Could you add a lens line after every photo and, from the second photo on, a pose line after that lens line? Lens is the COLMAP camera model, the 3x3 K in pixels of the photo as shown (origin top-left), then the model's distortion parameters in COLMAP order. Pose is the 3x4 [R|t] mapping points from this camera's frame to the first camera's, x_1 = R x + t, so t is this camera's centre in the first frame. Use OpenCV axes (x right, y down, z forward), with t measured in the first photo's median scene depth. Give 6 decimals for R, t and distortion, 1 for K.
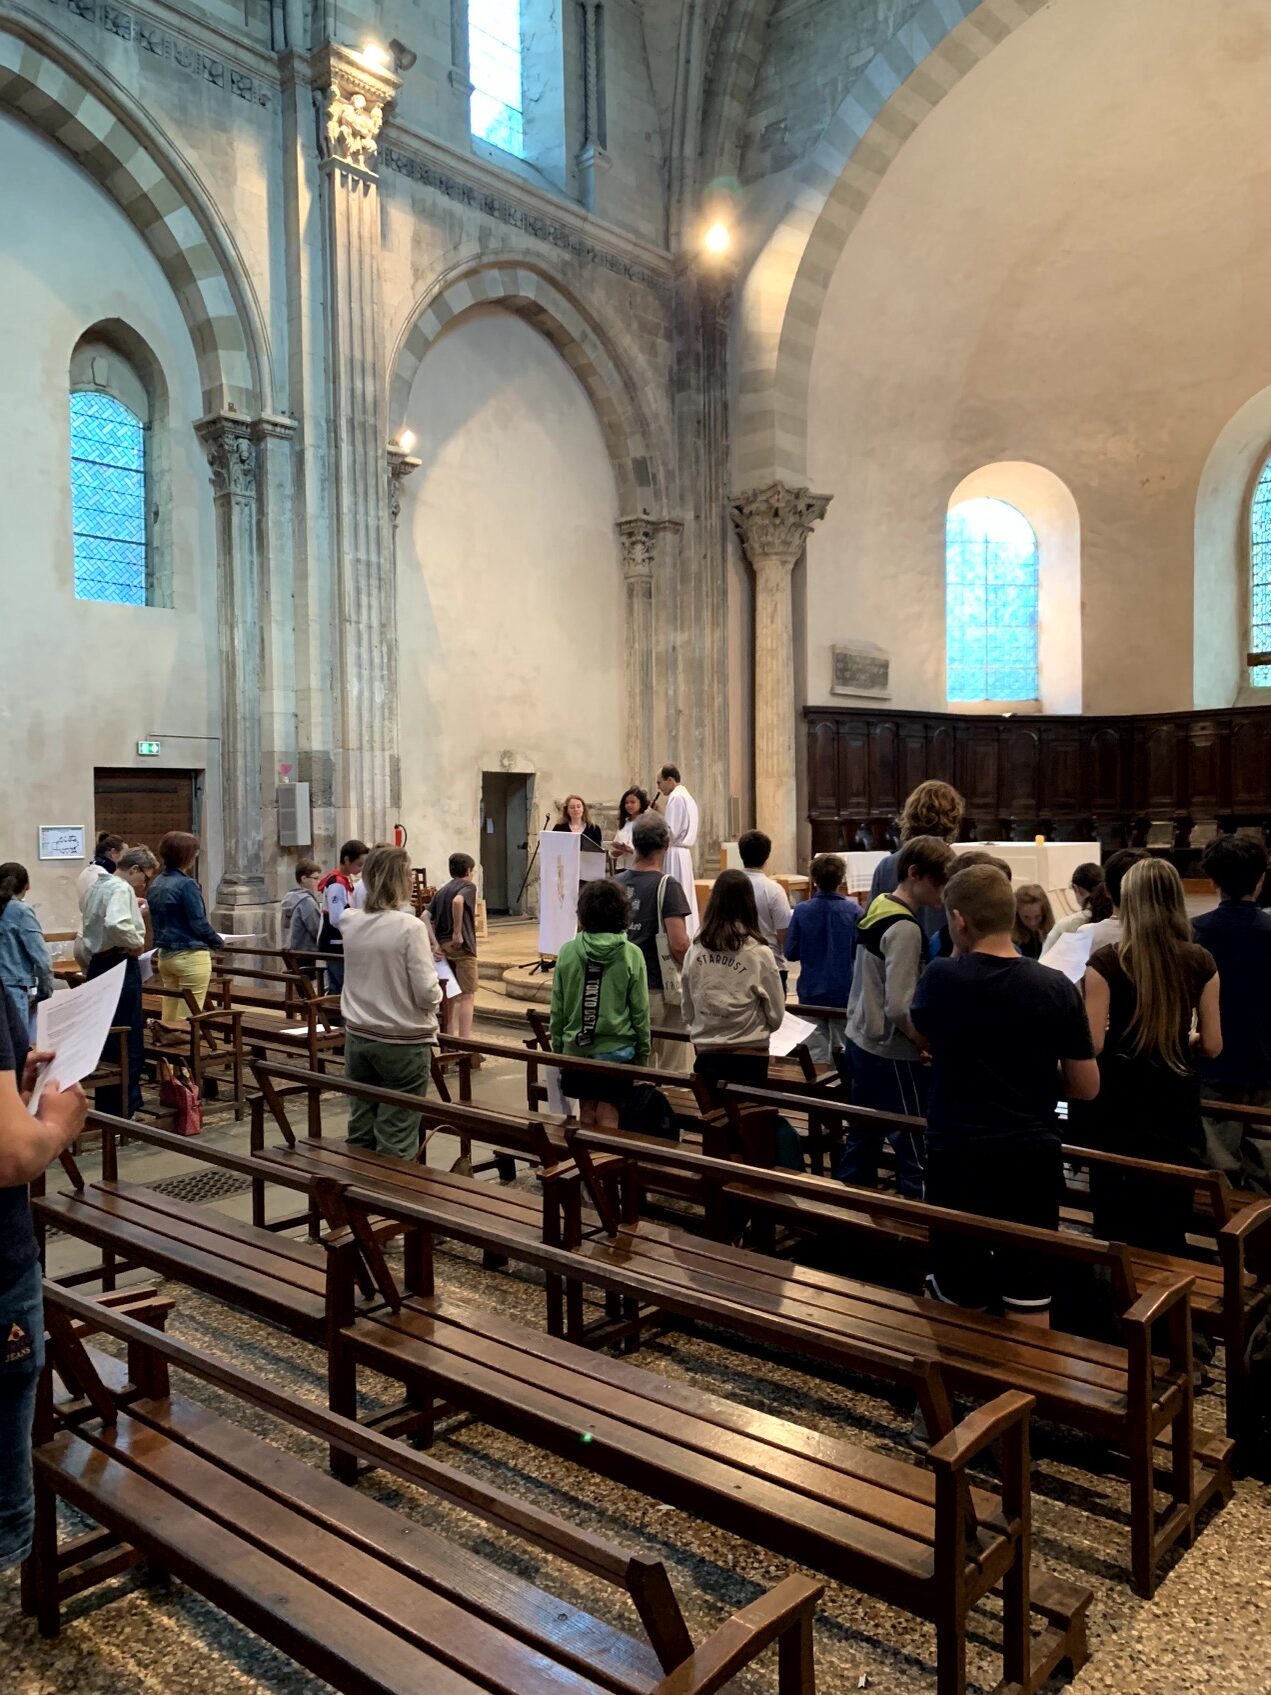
lens RADIAL K [[1281.3, 0, 630.5], [0, 1281.3, 852.4], [0, 0, 1]] dist [0.011457, 0.025292]
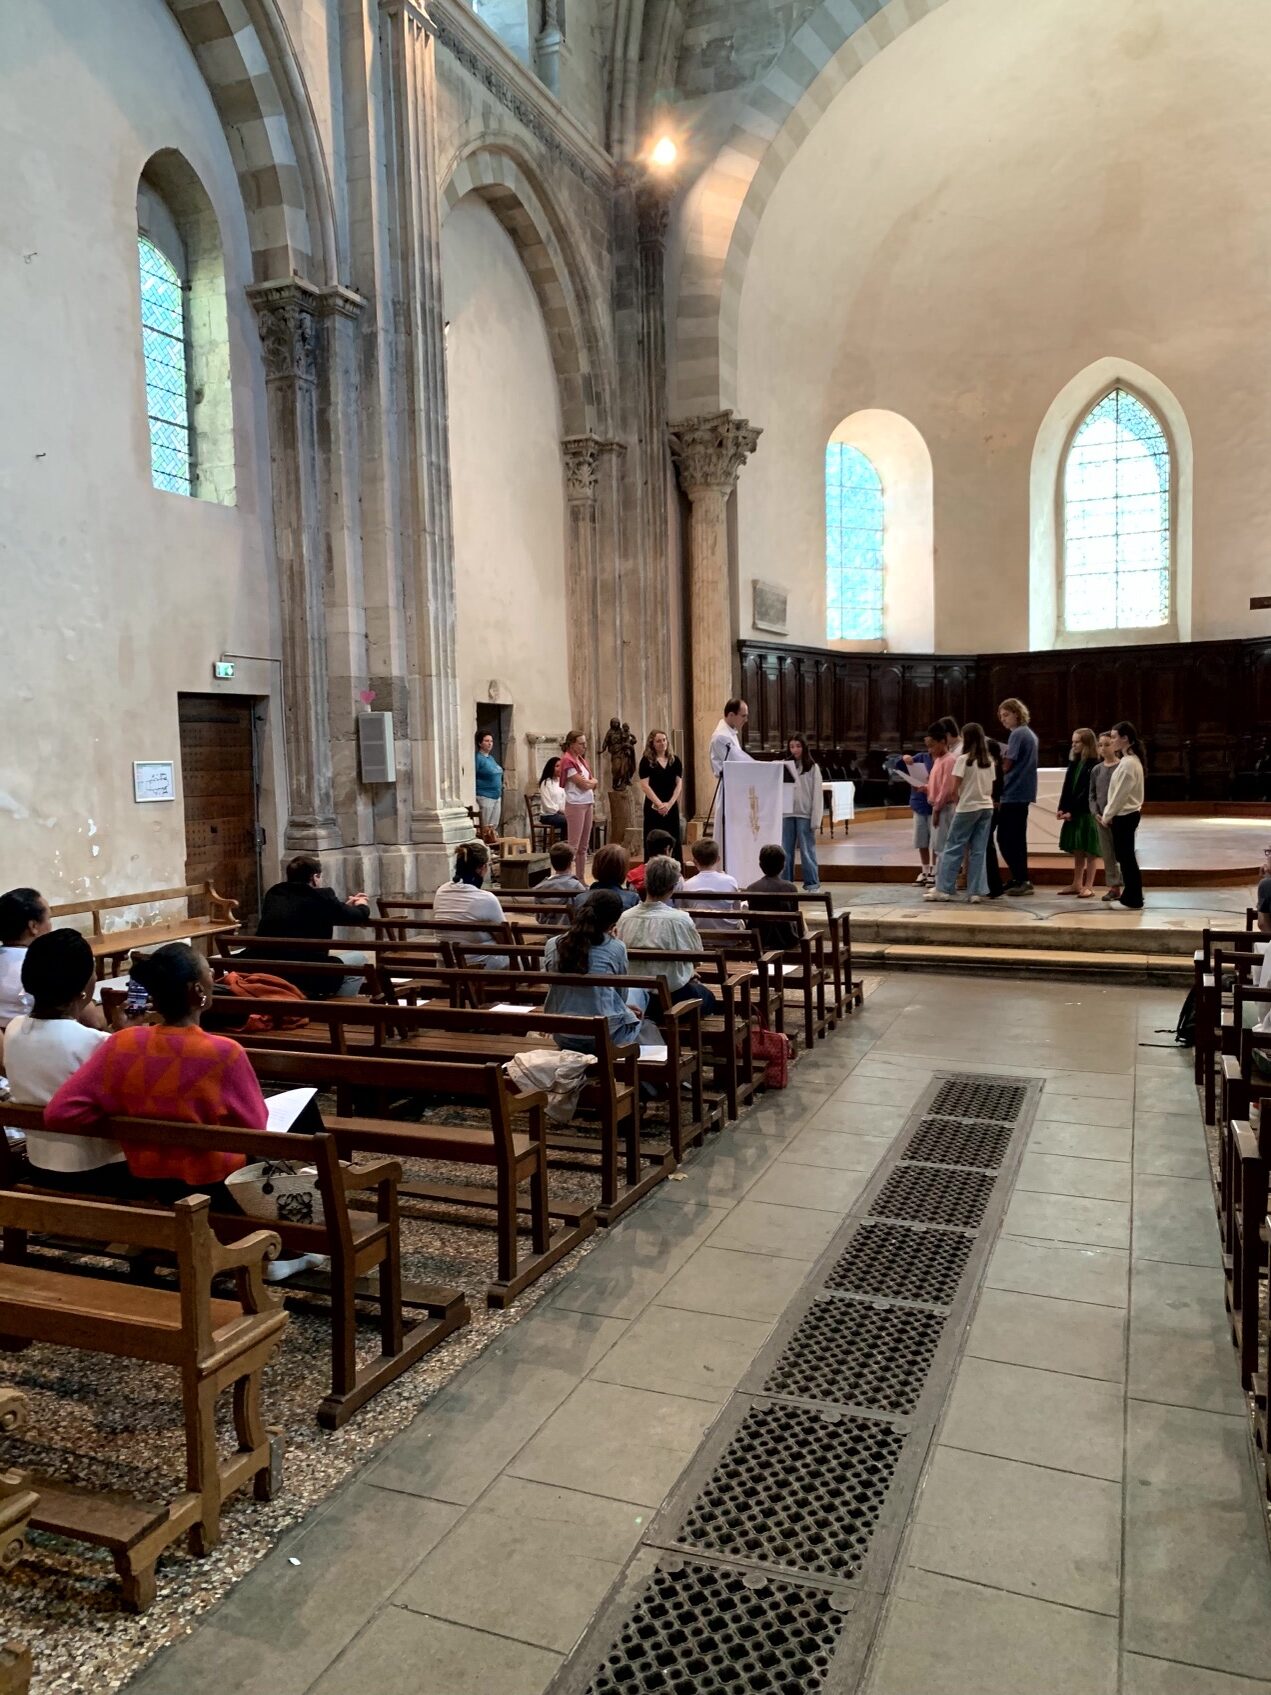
lens RADIAL K [[1281.3, 0, 642.9], [0, 1281.3, 842.5], [0, 0, 1]] dist [0.011457, 0.025292]
pose [[0.946009, -0.030109, 0.322739, -0.291892], [0.017221, 0.998939, 0.042715, 0.001170], [-0.323683, -0.034851, 0.945523, 0.072829]]
